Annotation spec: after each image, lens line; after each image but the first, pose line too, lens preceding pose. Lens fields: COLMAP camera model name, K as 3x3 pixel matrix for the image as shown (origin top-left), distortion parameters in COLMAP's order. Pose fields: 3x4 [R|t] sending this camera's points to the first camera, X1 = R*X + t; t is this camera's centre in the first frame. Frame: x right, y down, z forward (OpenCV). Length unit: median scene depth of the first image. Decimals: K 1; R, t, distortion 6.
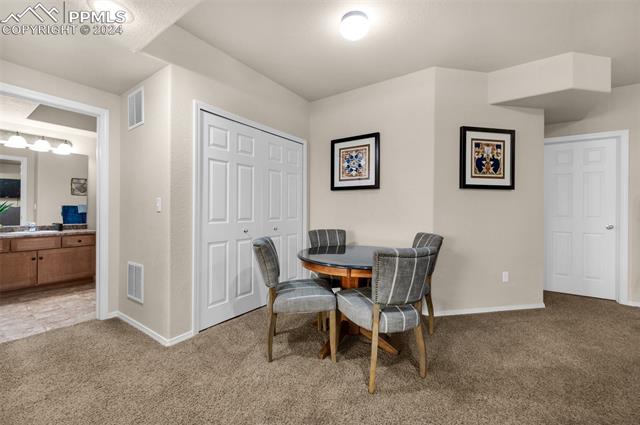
lens RADIAL K [[256.8, 0, 320.3], [0, 256.8, 213.4], [0, 0, 1]] dist [0.000567, -0.000097]
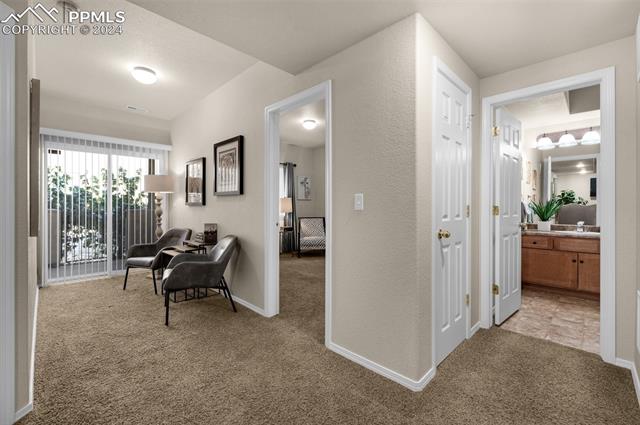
lens RADIAL K [[275.8, 0, 322.7], [0, 275.8, 209.3], [0, 0, 1]] dist [0.001827, 0.000181]
pose [[-0.178046, -0.003405, -0.984016, 0.044321], [-0.009137, 0.999957, -0.001807, -0.001416], [0.983980, 0.008669, -0.178069, 0.288370]]
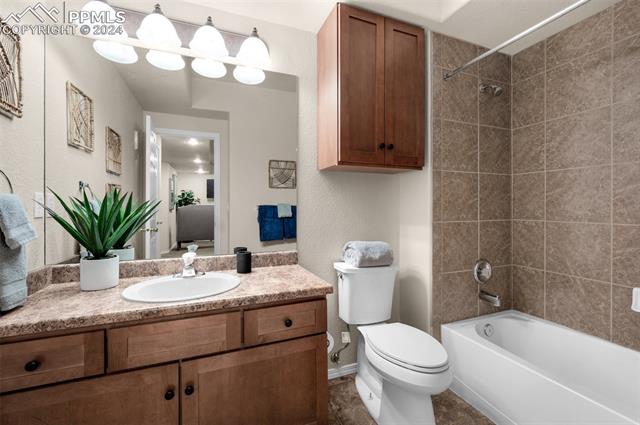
lens RADIAL K [[275.8, 0, 322.7], [0, 275.8, 209.3], [0, 0, 1]] dist [0.001827, 0.000181]
pose [[0.834789, -0.009135, -0.550494, -0.848784], [0.005579, 0.999951, -0.008132, -0.024323], [0.550542, 0.003717, 0.834800, 0.882742]]
